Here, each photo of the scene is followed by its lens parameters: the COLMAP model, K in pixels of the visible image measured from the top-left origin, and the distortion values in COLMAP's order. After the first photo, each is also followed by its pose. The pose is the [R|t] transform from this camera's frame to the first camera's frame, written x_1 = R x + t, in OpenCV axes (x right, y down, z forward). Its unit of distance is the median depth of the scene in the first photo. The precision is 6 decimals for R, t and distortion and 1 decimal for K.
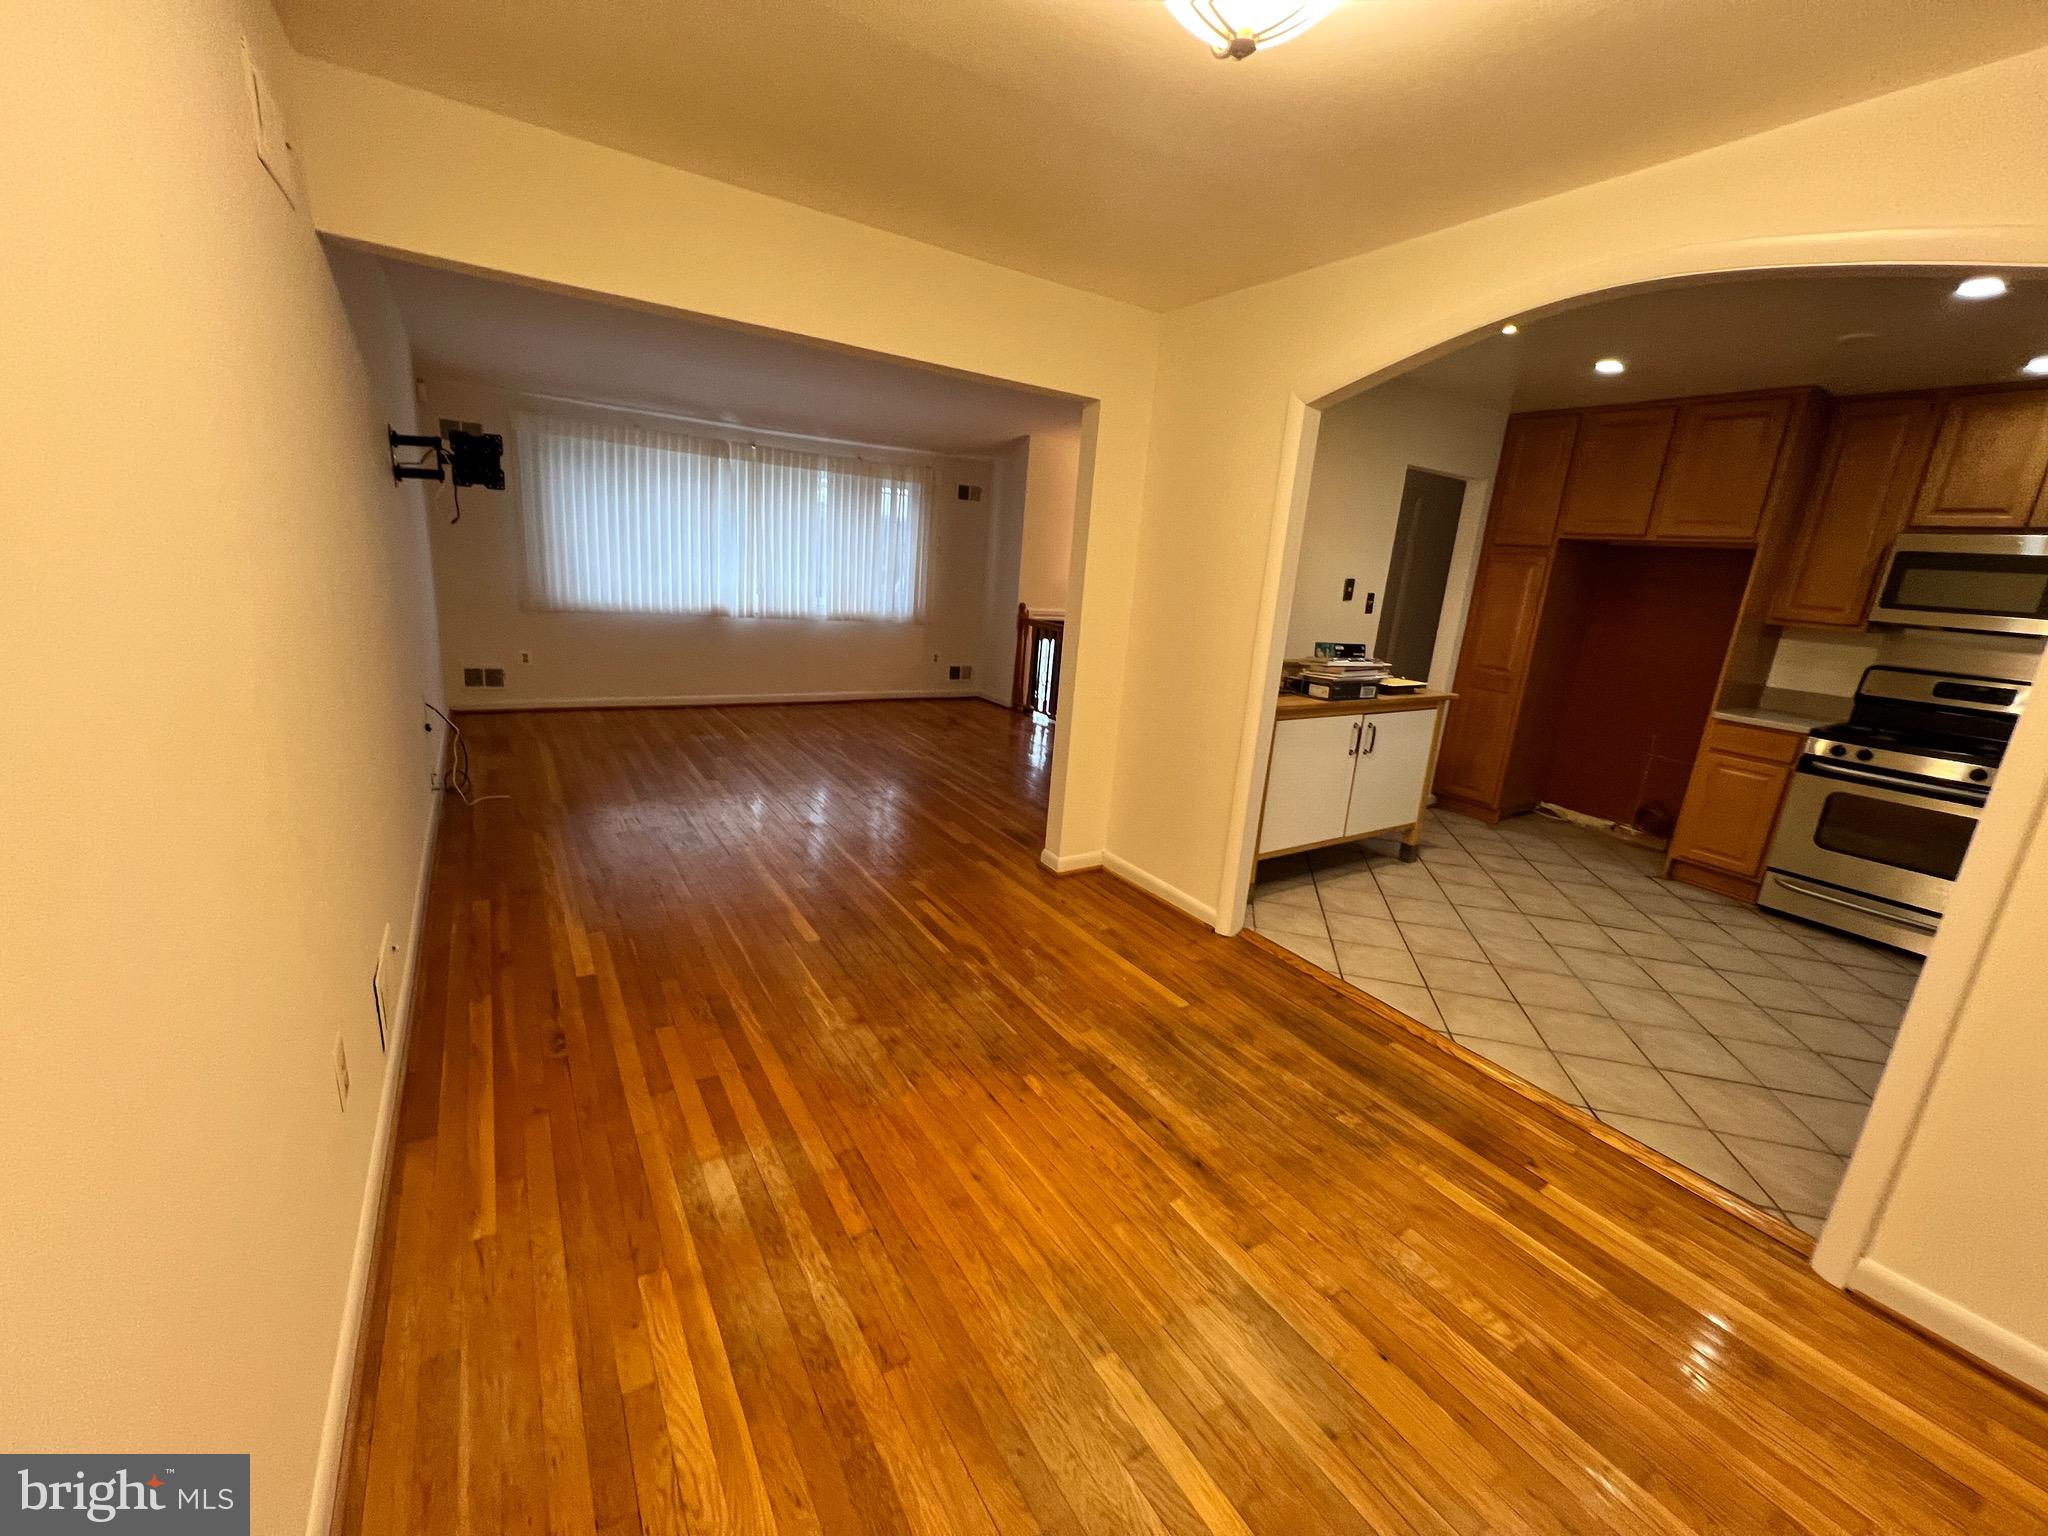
lens RADIAL K [[817.7, 0, 1022.5], [0, 817.7, 761.0], [0, 0, 1]] dist [-0.001619, -0.000121]
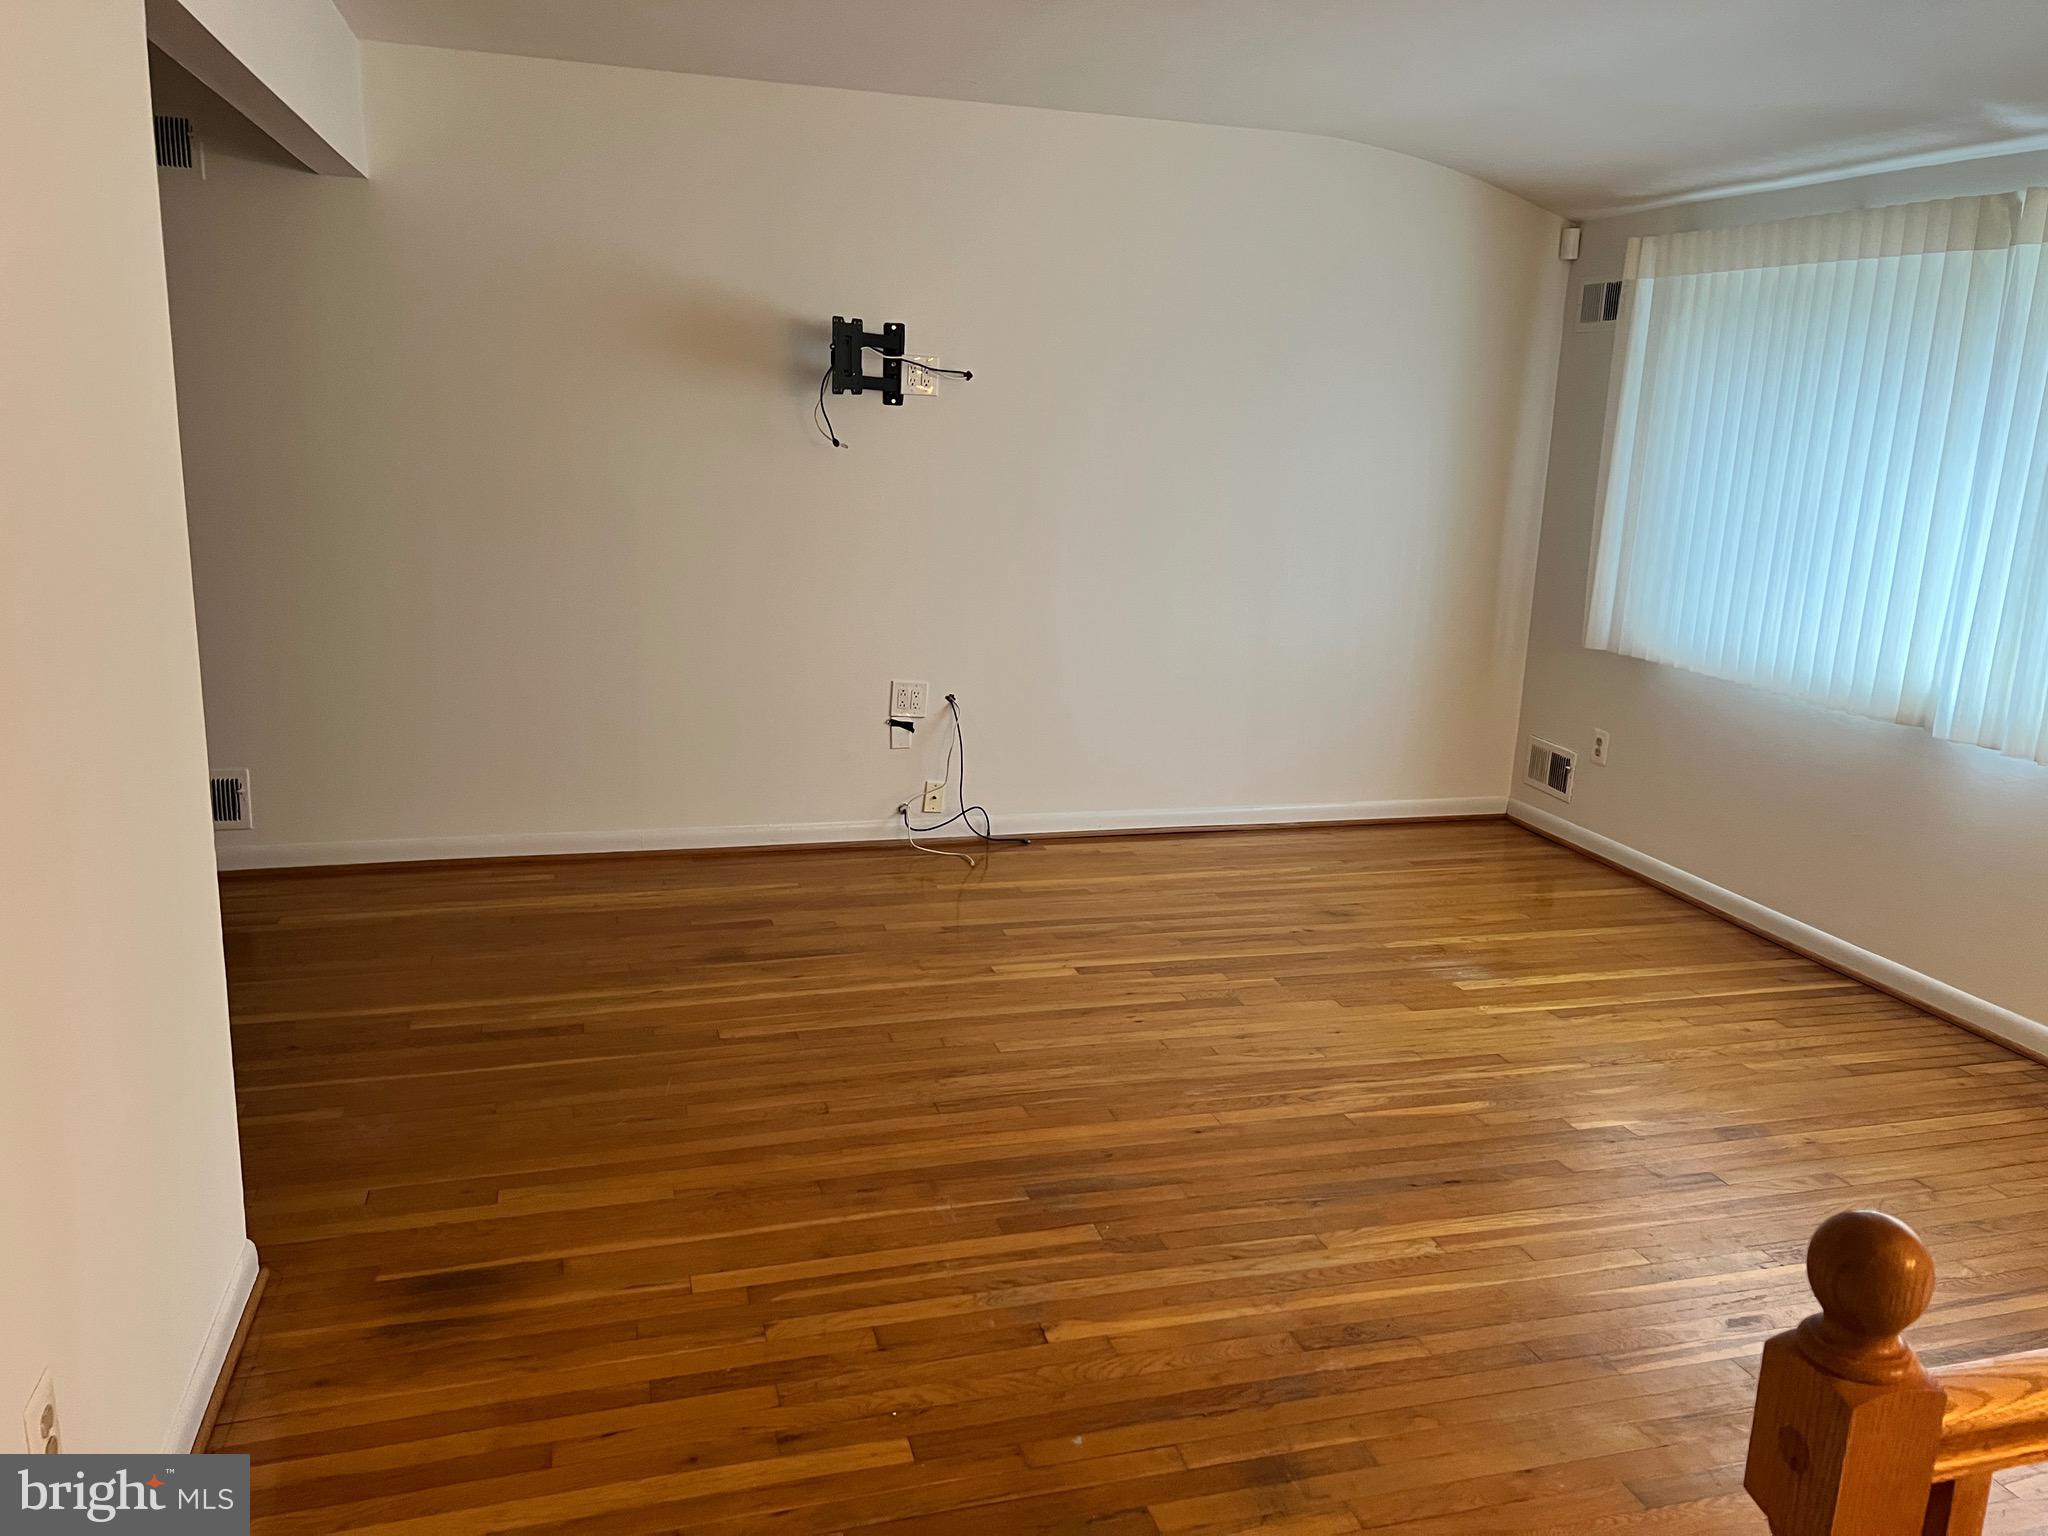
lens RADIAL K [[1527.8, 0, 1038.3], [0, 1527.8, 761.0], [0, 0, 1]] dist [0.093828, -0.137677]
pose [[-0.273072, 0.125063, -0.953830, 0.352430], [-0.290675, 0.934441, 0.205738, -0.209035], [0.917027, 0.333436, -0.218817, 0.897758]]
